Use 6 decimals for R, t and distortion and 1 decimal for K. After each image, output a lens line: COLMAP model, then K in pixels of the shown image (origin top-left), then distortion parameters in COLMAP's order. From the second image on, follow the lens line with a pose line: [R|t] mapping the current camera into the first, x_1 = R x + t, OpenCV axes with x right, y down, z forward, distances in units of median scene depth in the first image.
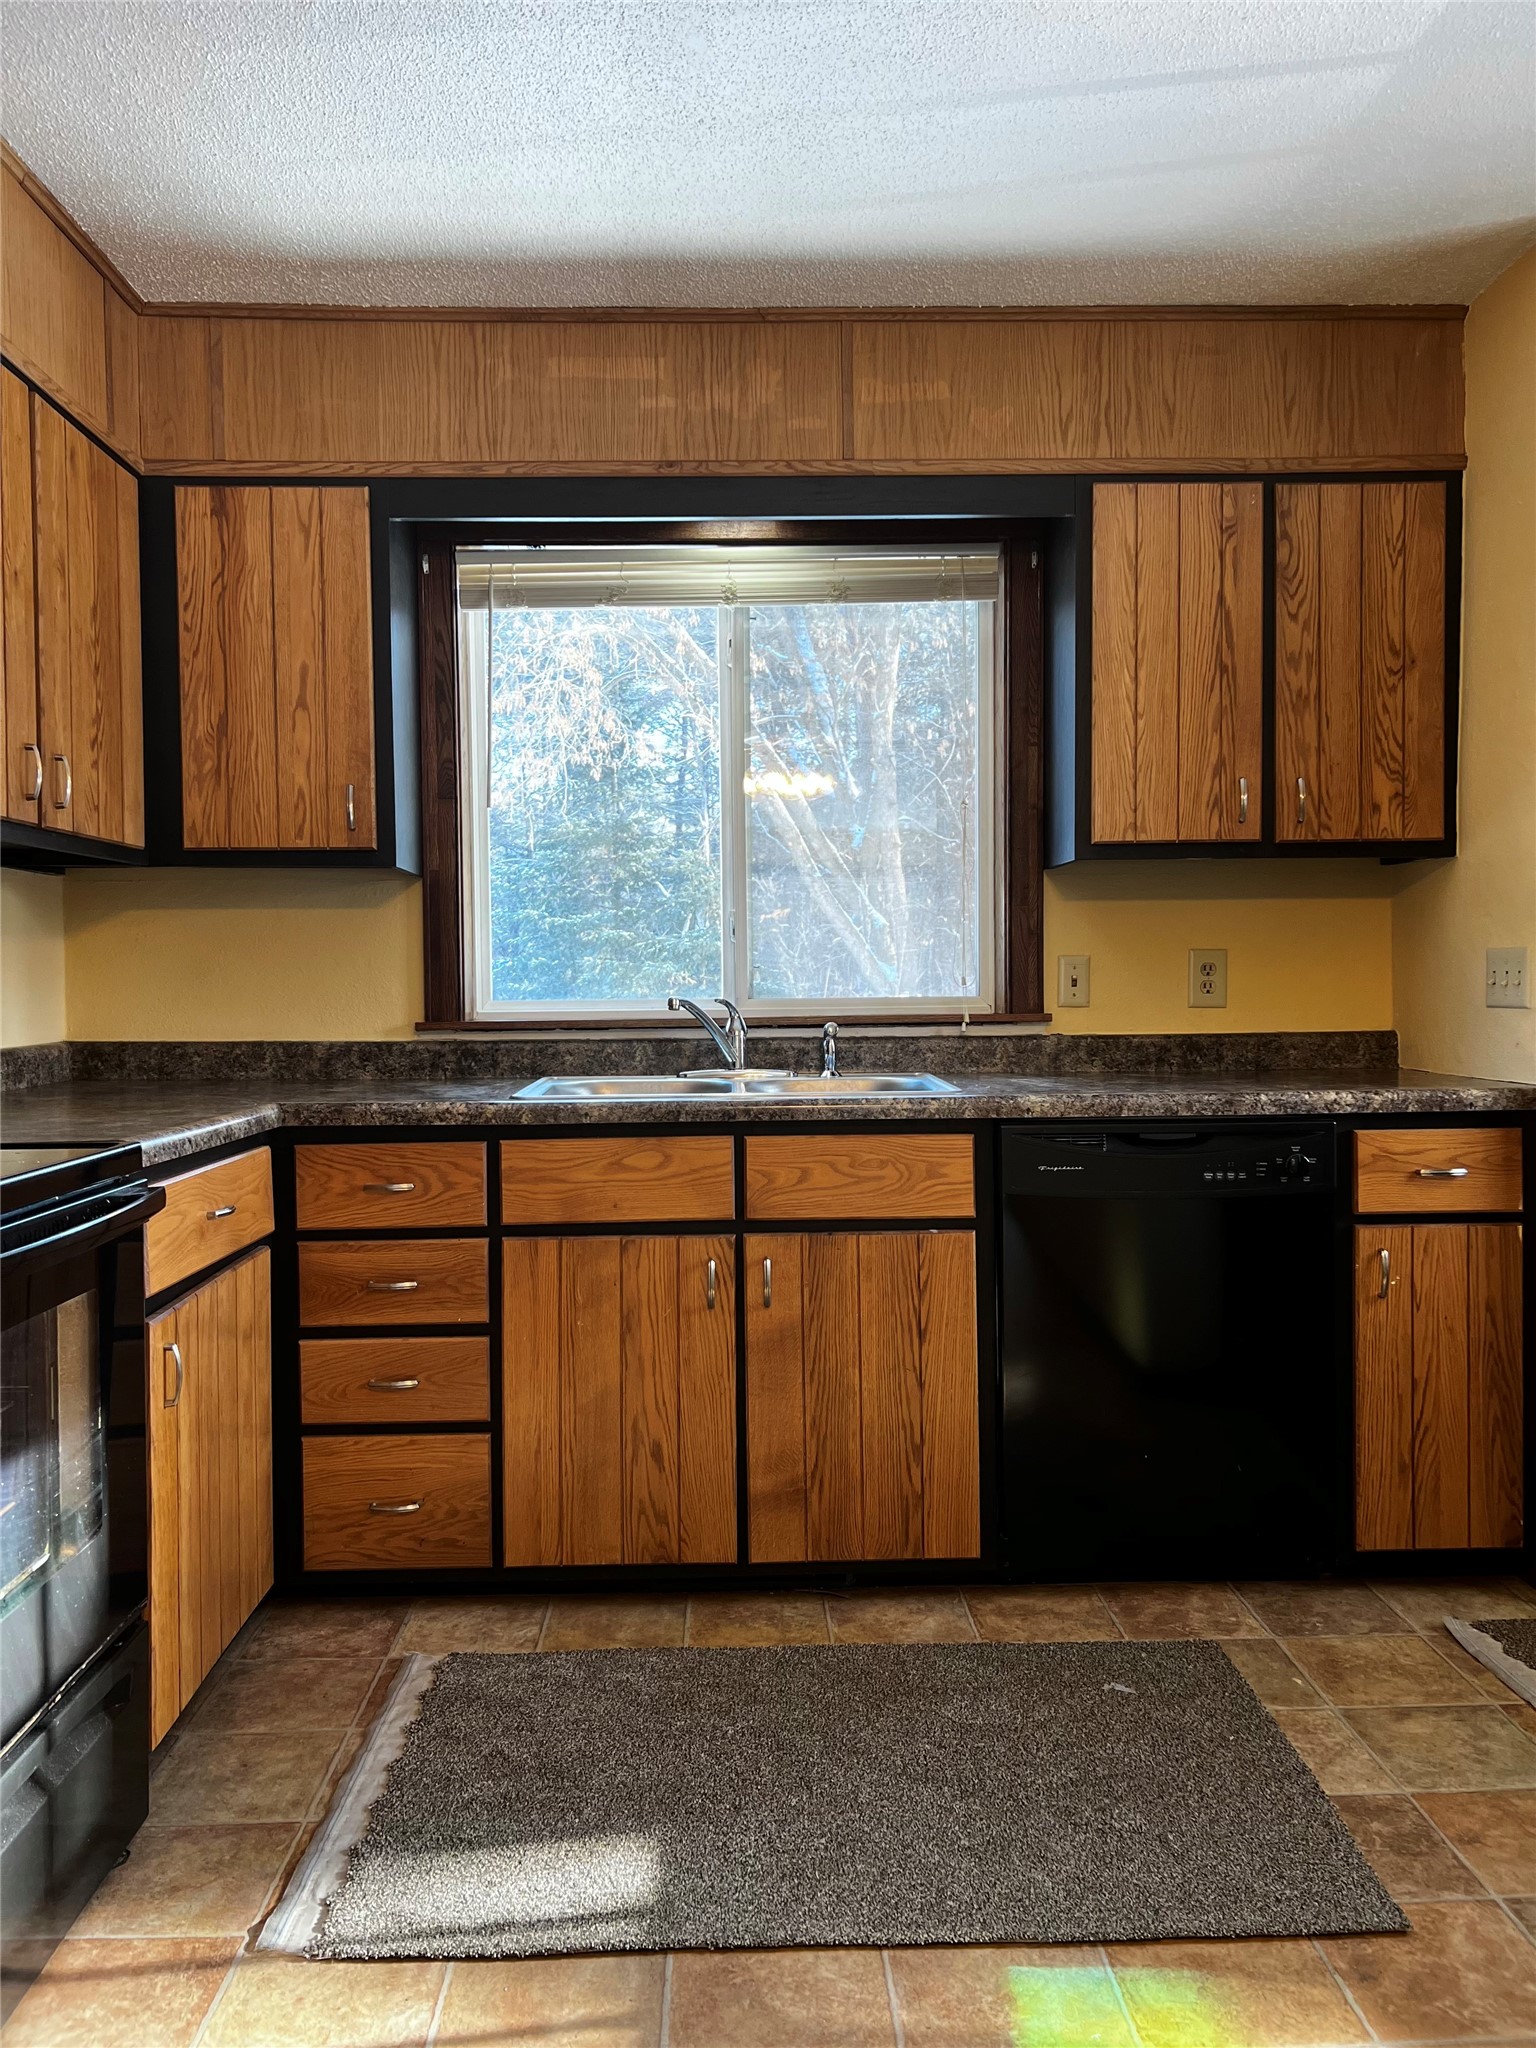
lens RADIAL K [[1541.9, 0, 760.1], [0, 1541.9, 1019.6], [0, 0, 1]] dist [0.043249, -0.046297]
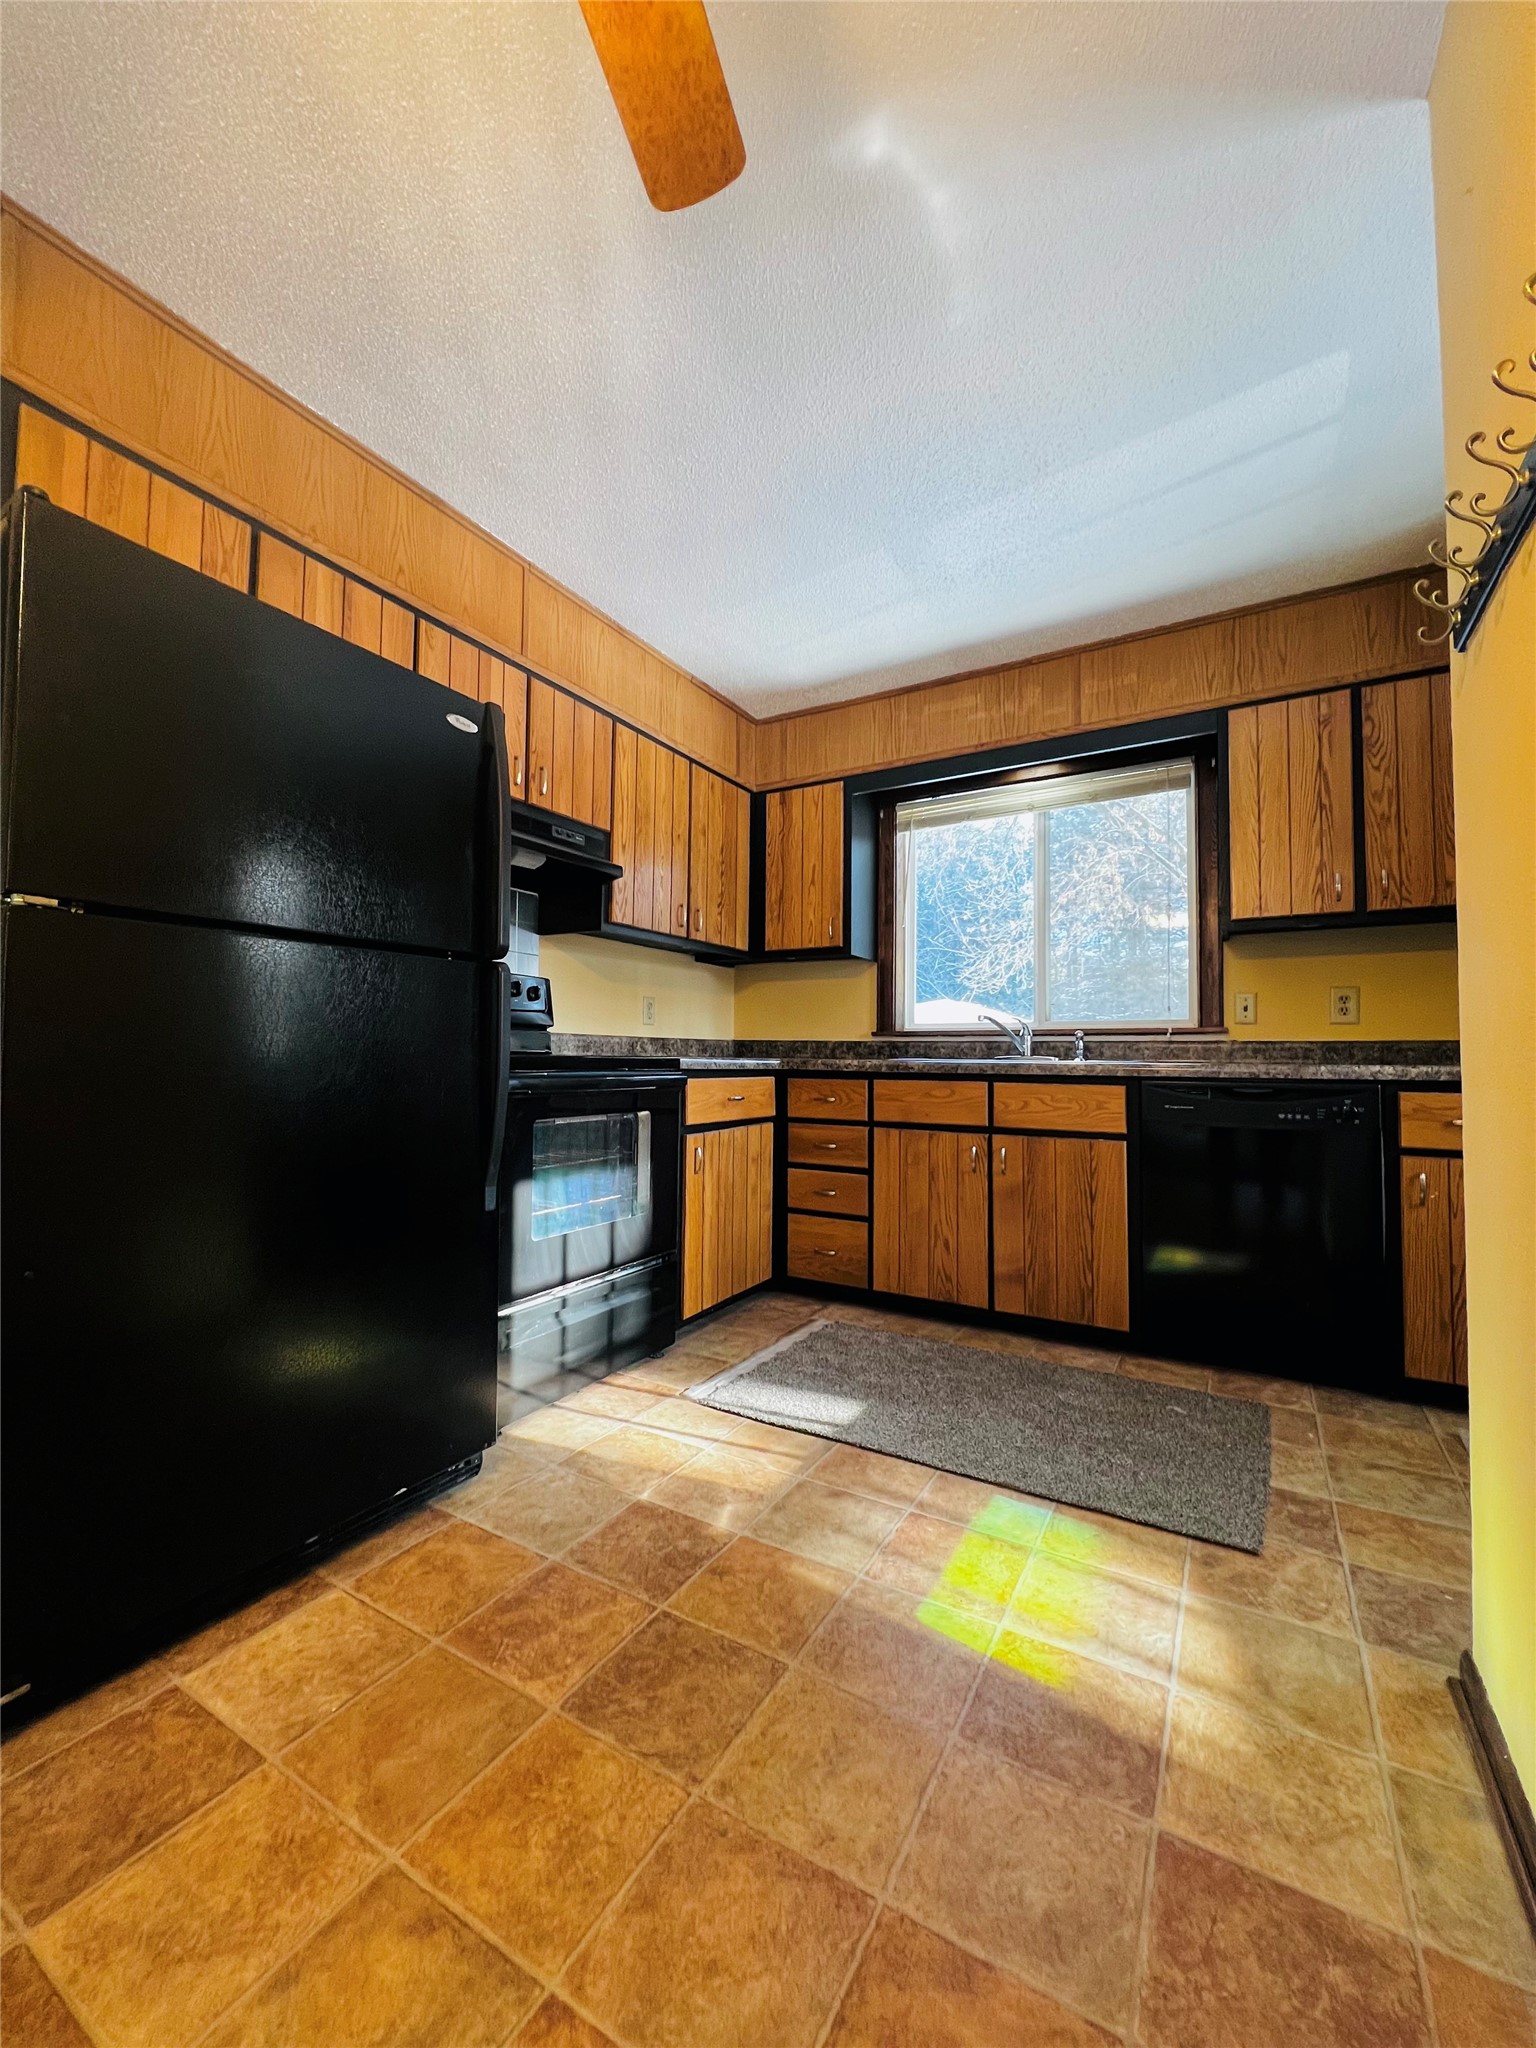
lens RADIAL K [[820.5, 0, 763.0], [0, 820.5, 1024.5], [0, 0, 1]] dist [-0.001850, 0.000724]
pose [[0.848202, -0.002951, -0.529665, 0.282210], [-0.031678, 0.997912, -0.056289, 0.070280], [0.528725, 0.064523, 0.846337, -0.008851]]
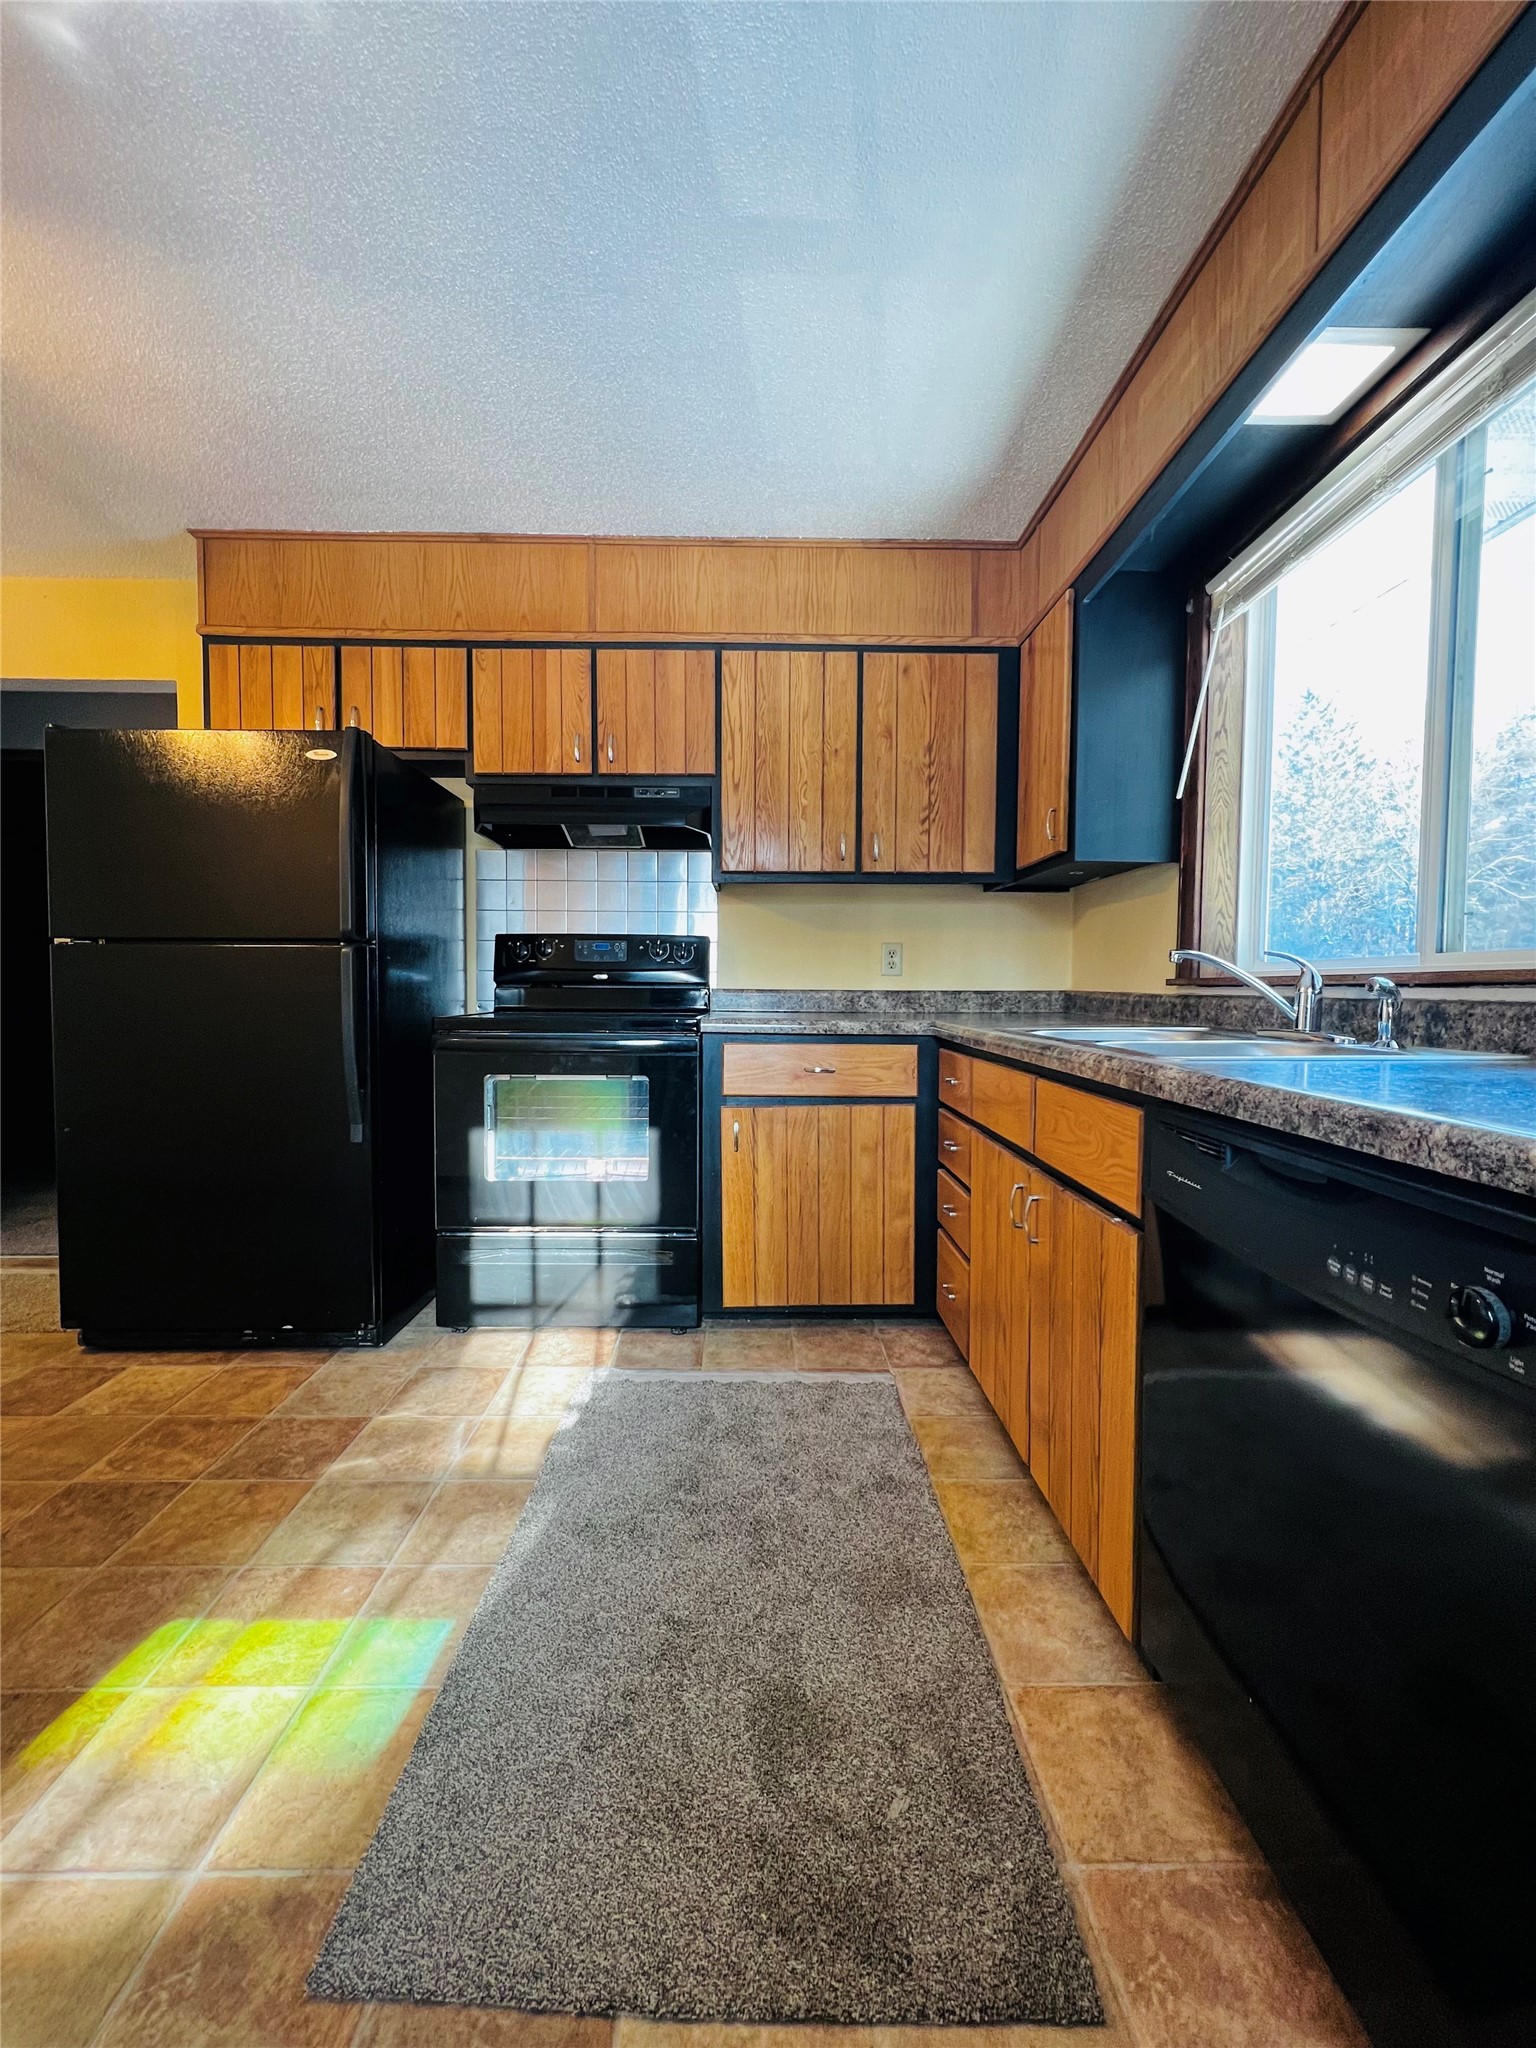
lens RADIAL K [[820.5, 0, 766.0], [0, 820.5, 1025.8], [0, 0, 1]] dist [-0.001850, 0.000724]
pose [[-0.007114, 0.057341, -0.998329, 0.545939], [-0.031249, 0.997854, 0.057536, 0.013949], [0.999486, 0.031606, -0.005307, 0.809543]]
